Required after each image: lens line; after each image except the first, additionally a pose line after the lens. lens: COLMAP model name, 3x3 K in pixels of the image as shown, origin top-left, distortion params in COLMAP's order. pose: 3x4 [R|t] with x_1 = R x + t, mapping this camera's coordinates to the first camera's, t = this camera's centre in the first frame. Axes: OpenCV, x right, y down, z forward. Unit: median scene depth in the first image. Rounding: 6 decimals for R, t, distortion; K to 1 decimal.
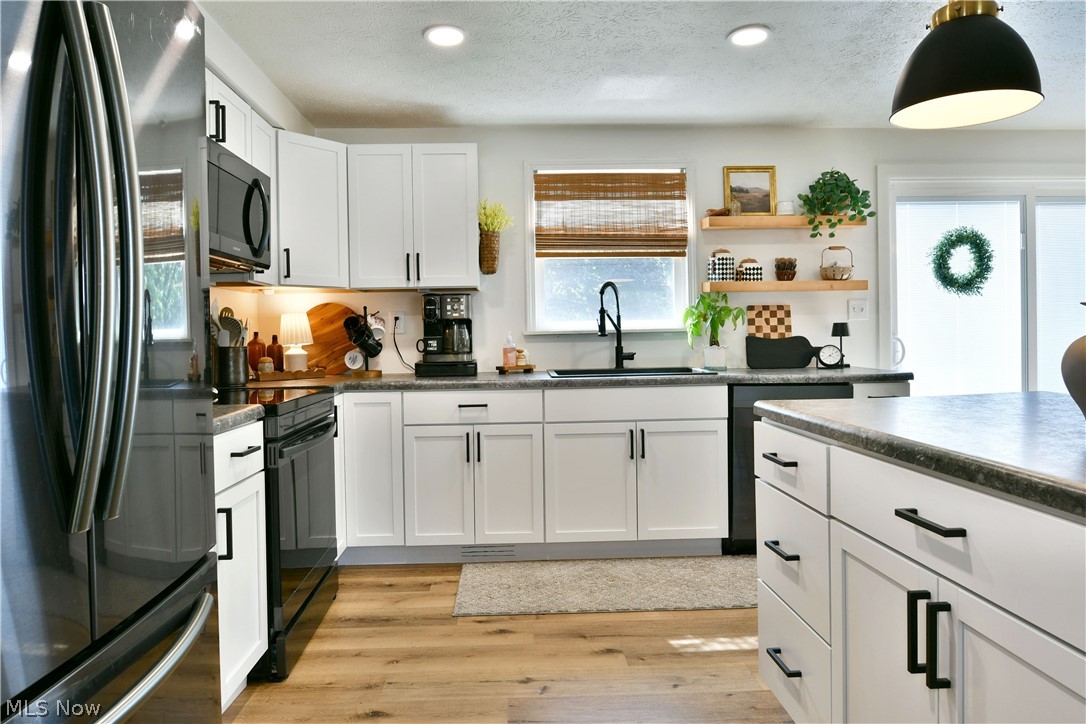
lens RADIAL K [[665.6, 0, 542.9], [0, 665.6, 340.8], [0, 0, 1]] dist [-0.014197, -0.000602]
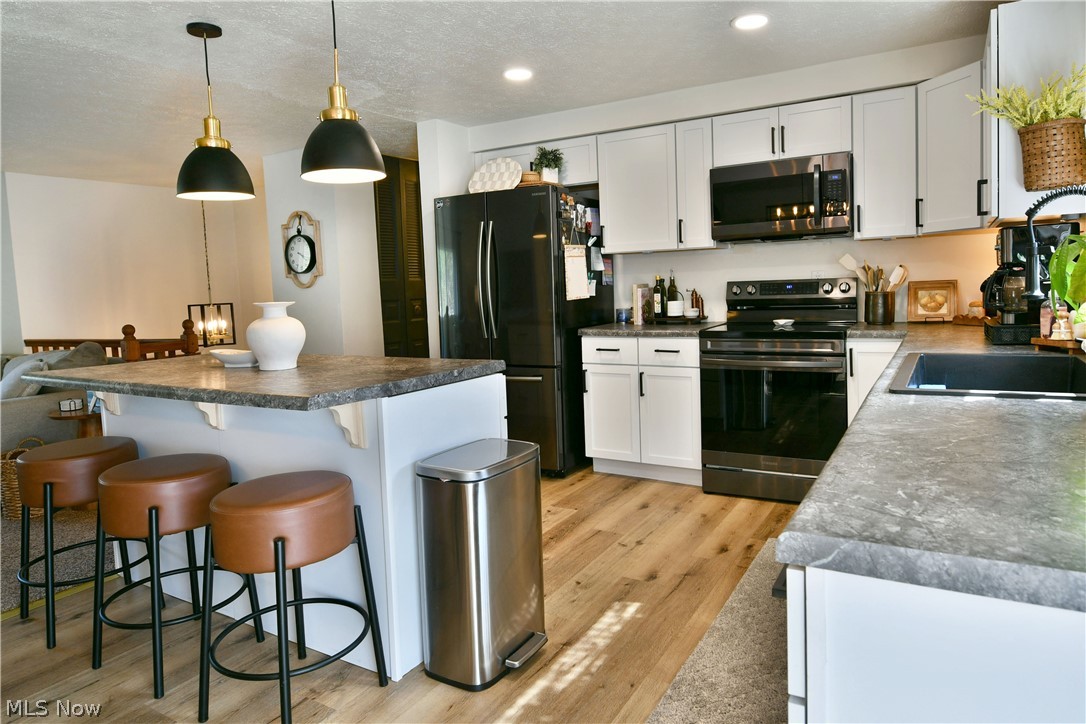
lens RADIAL K [[654.3, 0, 570.4], [0, 654.3, 333.3], [0, 0, 1]] dist [-0.016209, -0.000839]
pose [[-0.527856, 0.093511, -0.844170, 0.655969], [0.032438, 0.995415, 0.089981, -0.032263], [0.848714, 0.020114, -0.528469, 0.891685]]
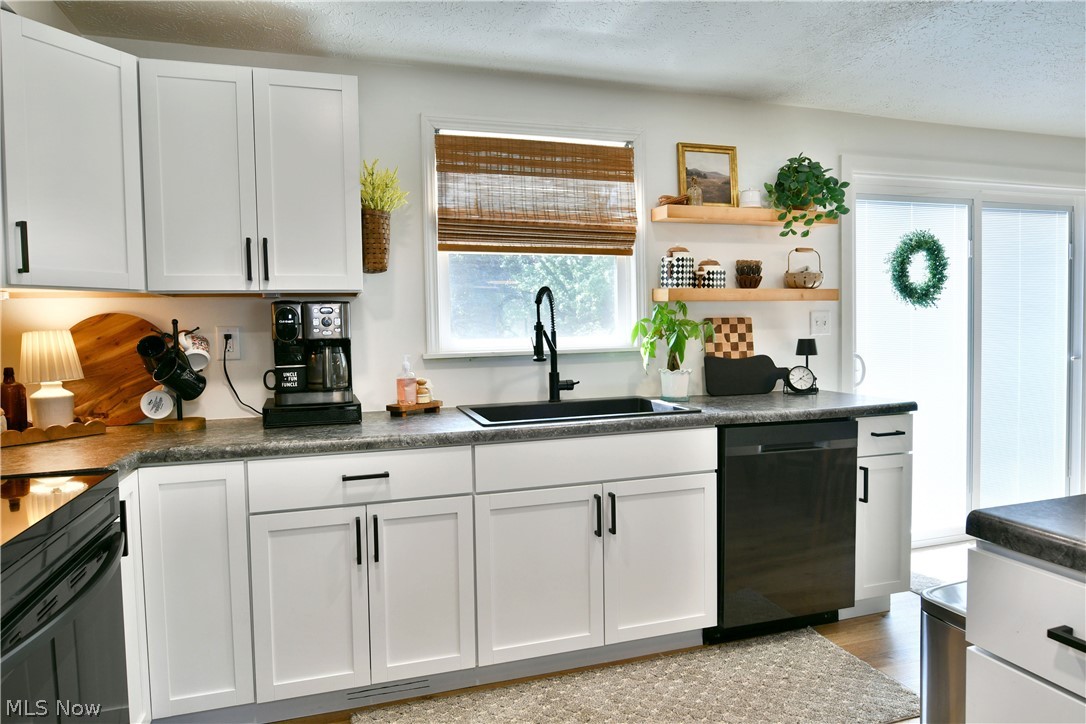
lens RADIAL K [[666.2, 0, 570.7], [0, 666.2, 355.7], [0, 0, 1]] dist [-0.012519, -0.002914]
pose [[0.960628, -0.013856, 0.277493, -0.076482], [0.008024, 0.999723, 0.022139, -0.027319], [-0.277723, -0.019041, 0.960473, 0.272277]]
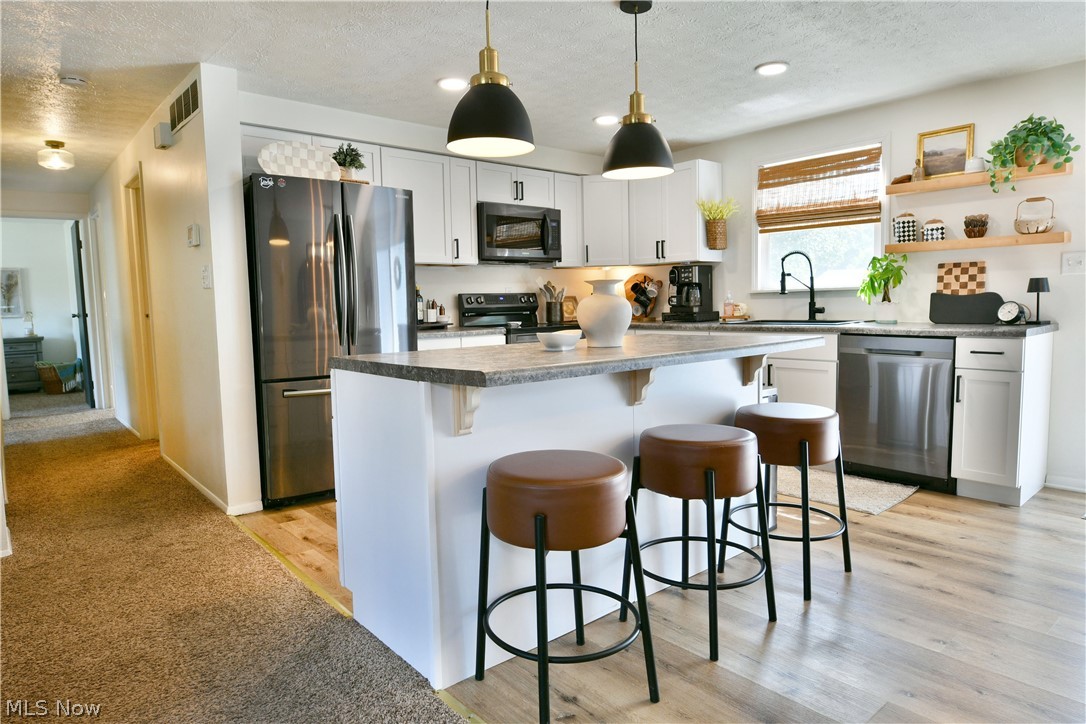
lens RADIAL K [[639.4, 0, 542.0], [0, 639.4, 354.2], [0, 0, 1]] dist [-0.019162, 0.000180]
pose [[0.636708, 0.063336, -0.768500, 0.708401], [0.006867, 0.996116, 0.087784, -0.002763], [0.771075, -0.061170, 0.633800, -0.137941]]
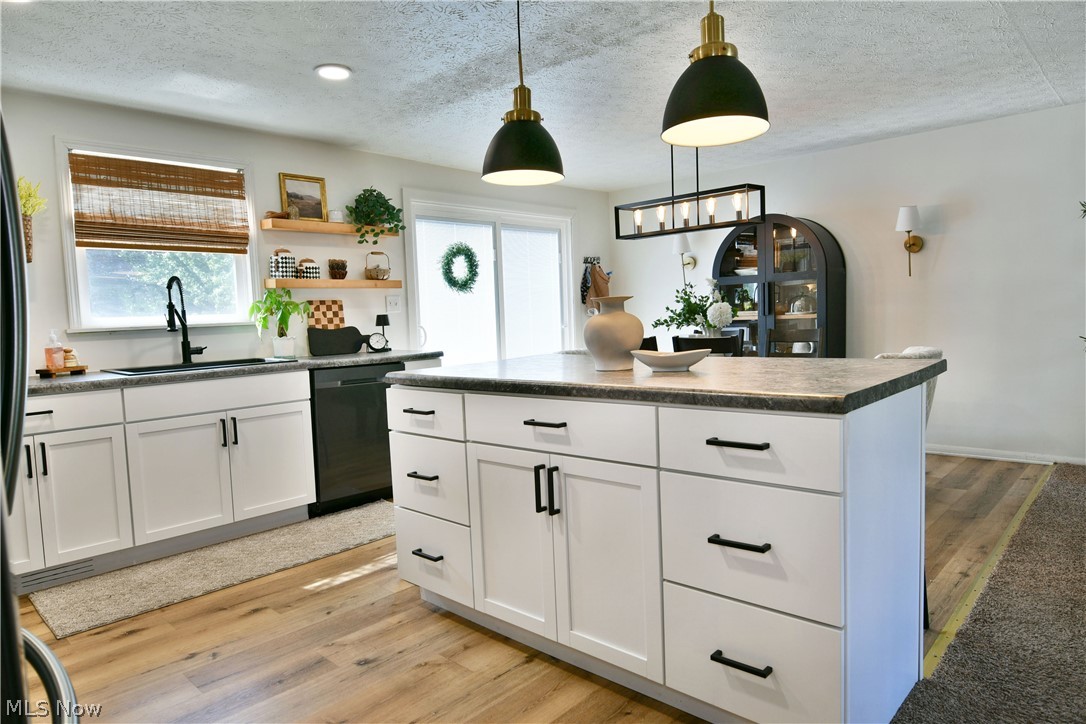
lens RADIAL K [[638.4, 0, 543.0], [0, 638.4, 362.0], [0, 0, 1]] dist [-0.020641, 0.000960]
pose [[0.721452, -0.062983, 0.689595, -0.157289], [0.033955, 0.997875, 0.055616, 0.004575], [-0.691632, -0.016709, 0.722057, -0.058652]]
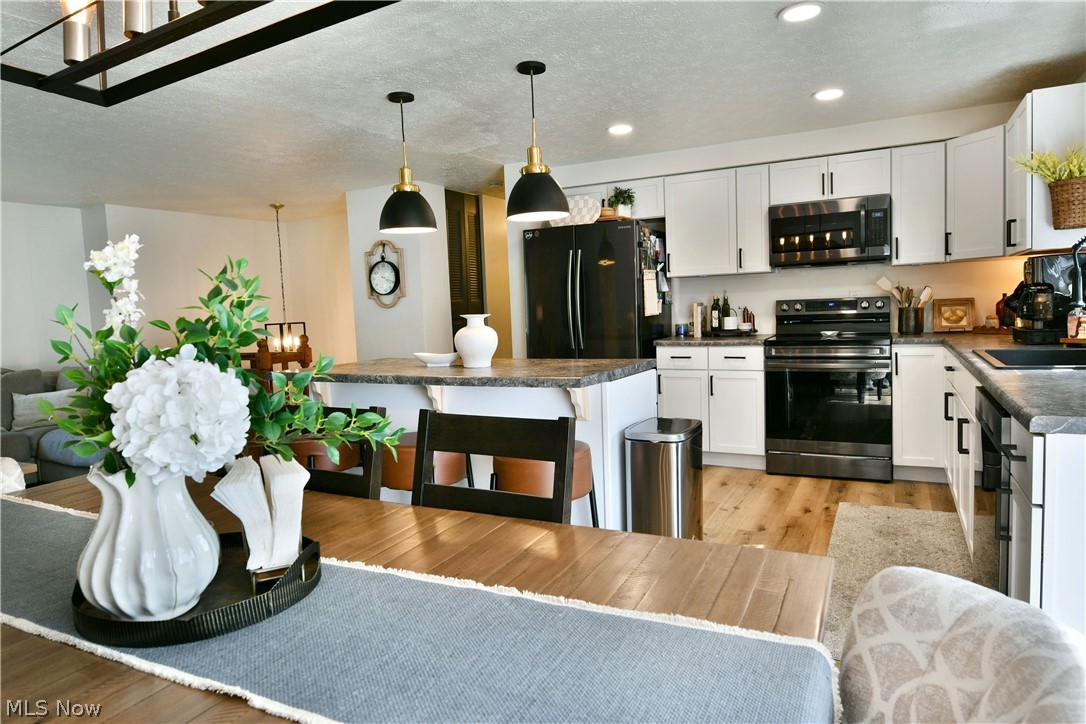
lens RADIAL K [[639.4, 0, 542.0], [0, 639.4, 354.2], [0, 0, 1]] dist [-0.019162, 0.000180]
pose [[-0.507155, 0.092677, -0.856857, 0.916307], [0.034726, 0.995592, 0.087128, -0.031644], [0.861155, 0.014432, -0.508138, 0.785219]]
